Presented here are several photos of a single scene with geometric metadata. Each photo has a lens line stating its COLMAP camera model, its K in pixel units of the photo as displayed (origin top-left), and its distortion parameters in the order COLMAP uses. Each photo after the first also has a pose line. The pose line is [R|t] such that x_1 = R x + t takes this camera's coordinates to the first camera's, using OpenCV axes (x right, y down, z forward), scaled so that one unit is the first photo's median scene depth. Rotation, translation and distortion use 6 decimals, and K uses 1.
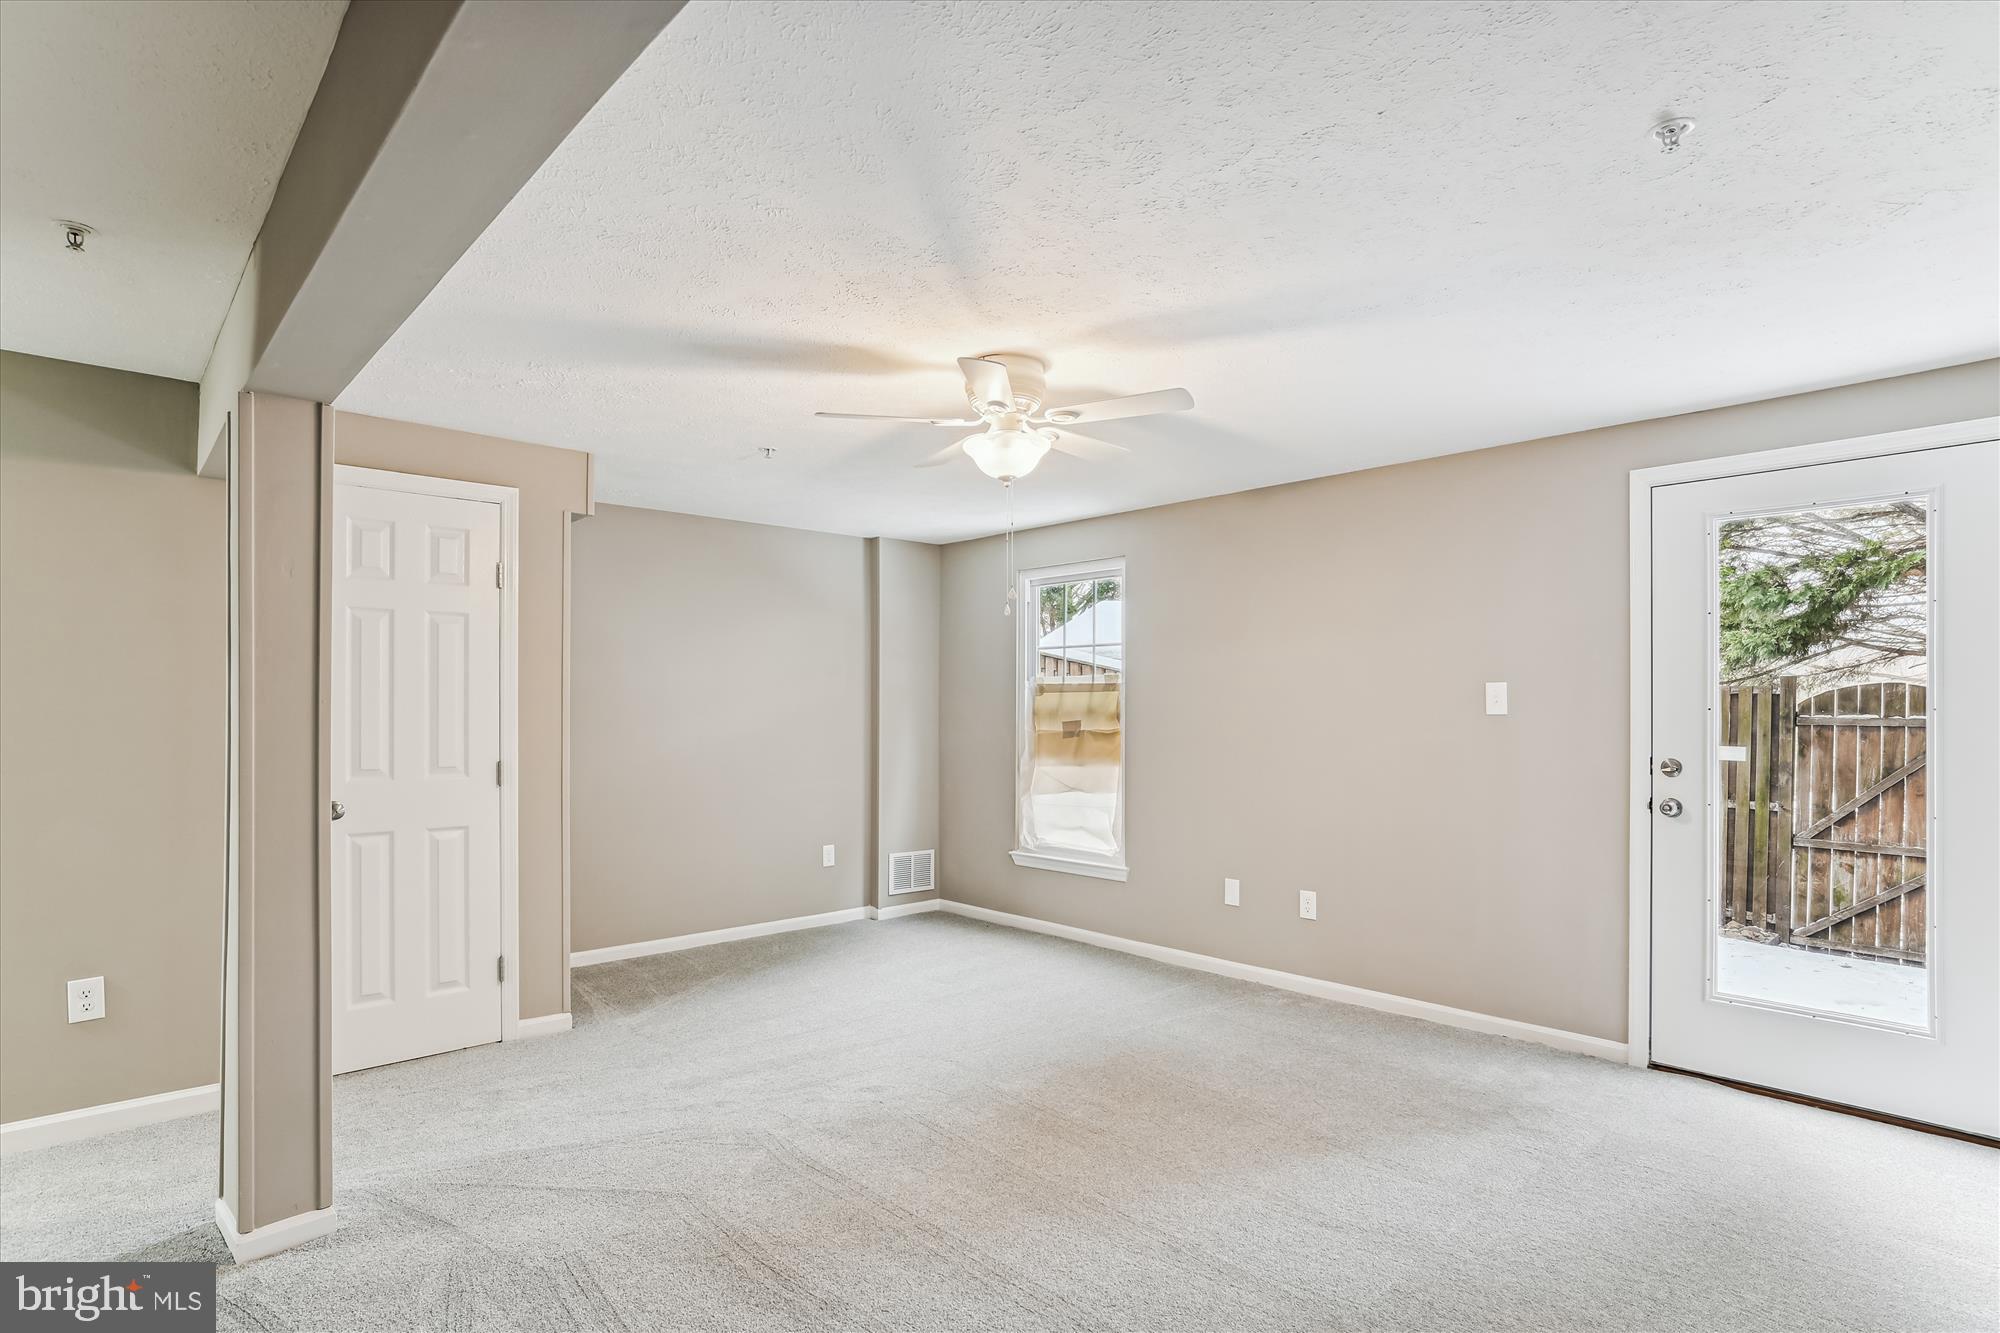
lens RADIAL K [[1030.5, 0, 991.5], [0, 1030.5, 717.9], [0, 0, 1]] dist [-0.012801, 0.004797]
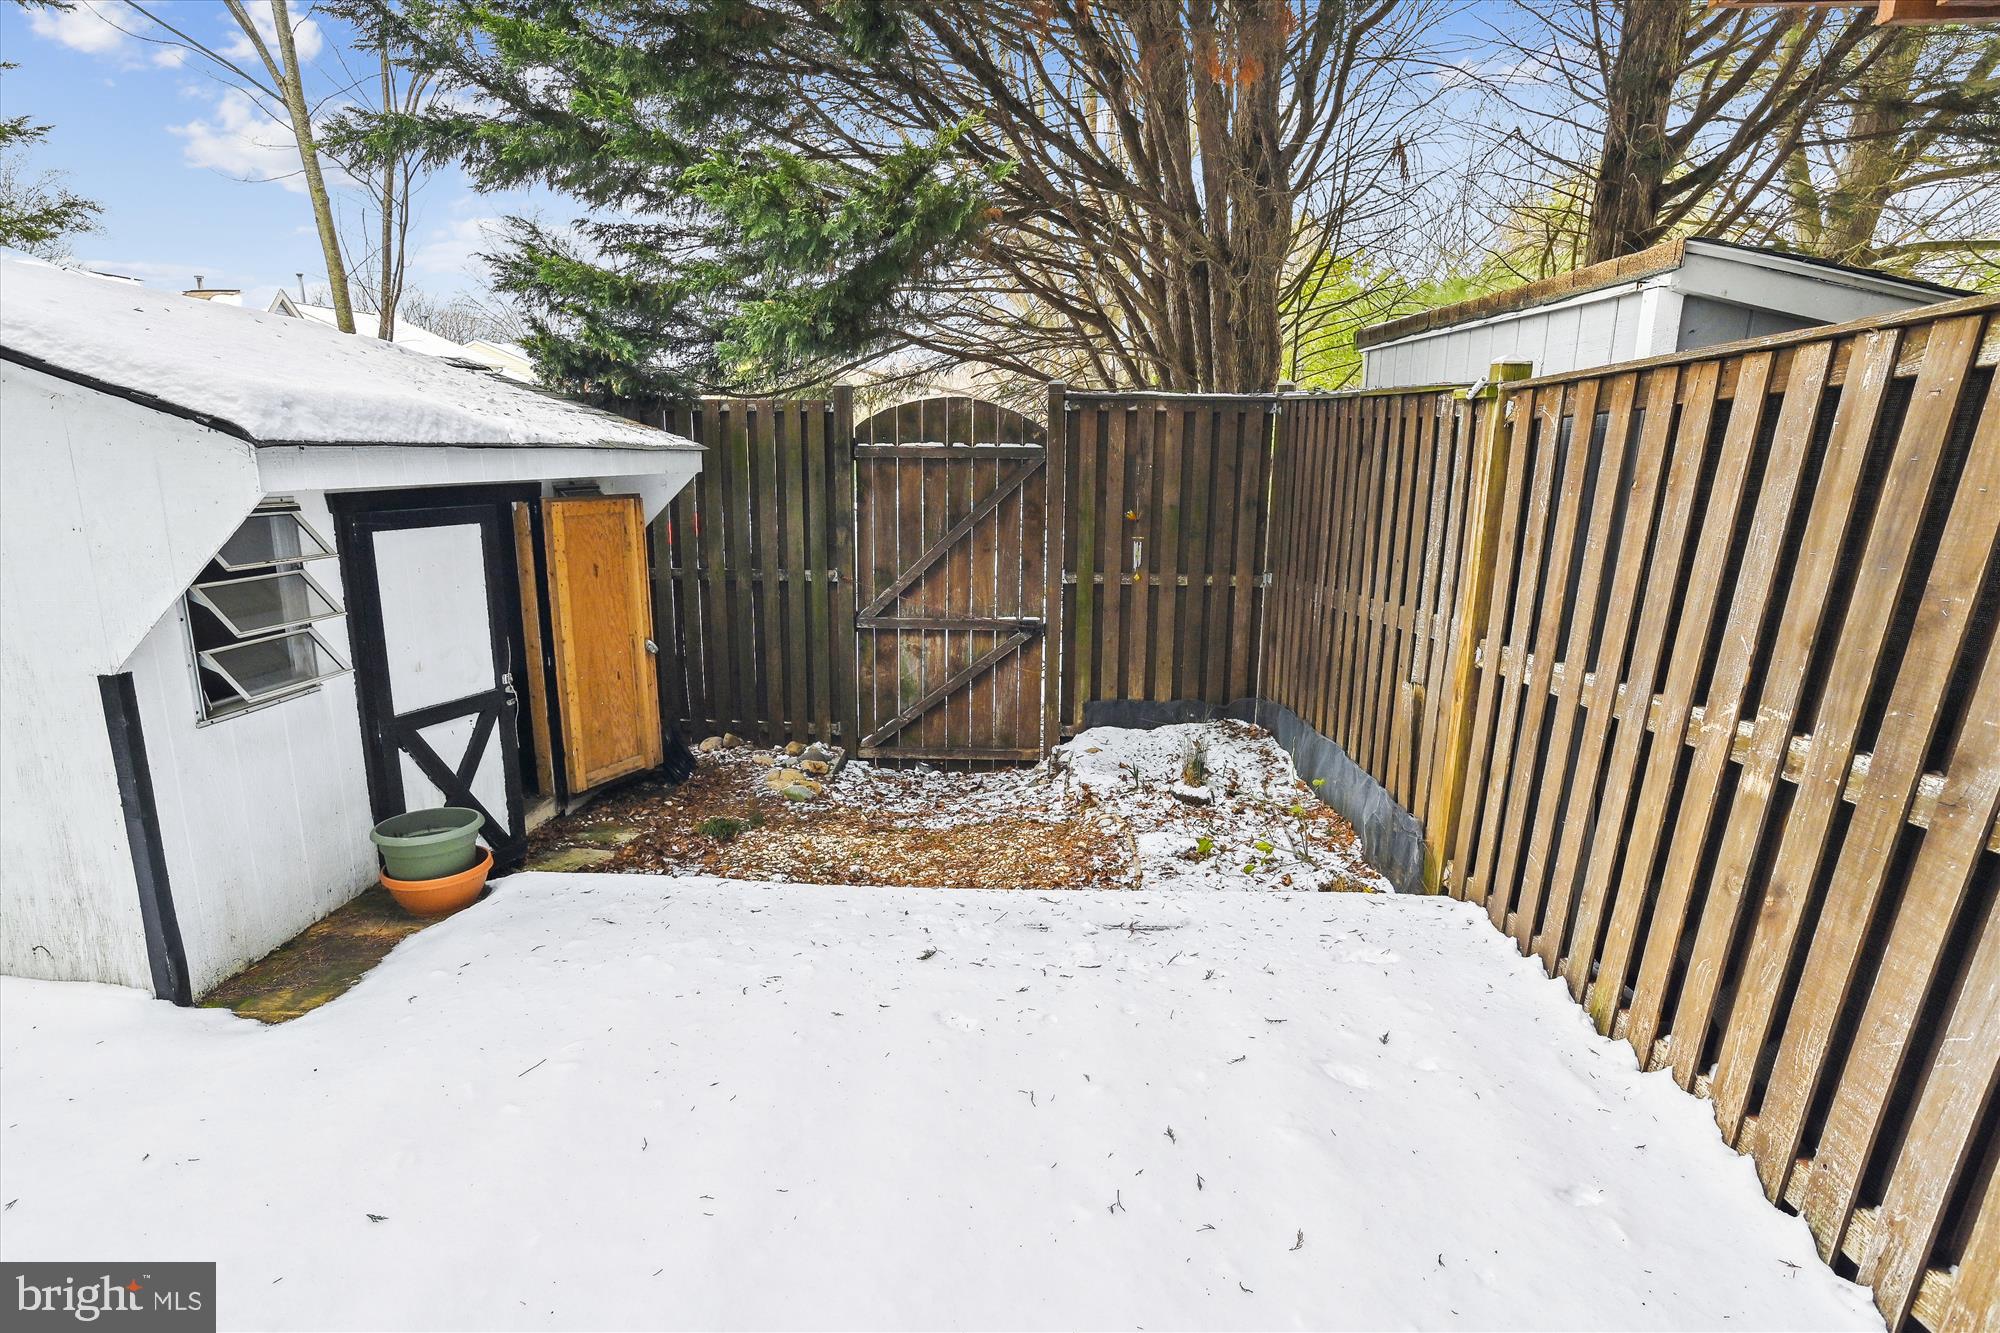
lens RADIAL K [[1030.5, 0, 1000.0], [0, 1030.5, 666.3], [0, 0, 1]] dist [-0.012801, 0.004797]
pose [[0.706666, -0.164487, 0.688162, 0.352802], [0.000706, 0.972766, 0.231789, -0.018084], [-0.707547, -0.163311, 0.687537, 0.427258]]
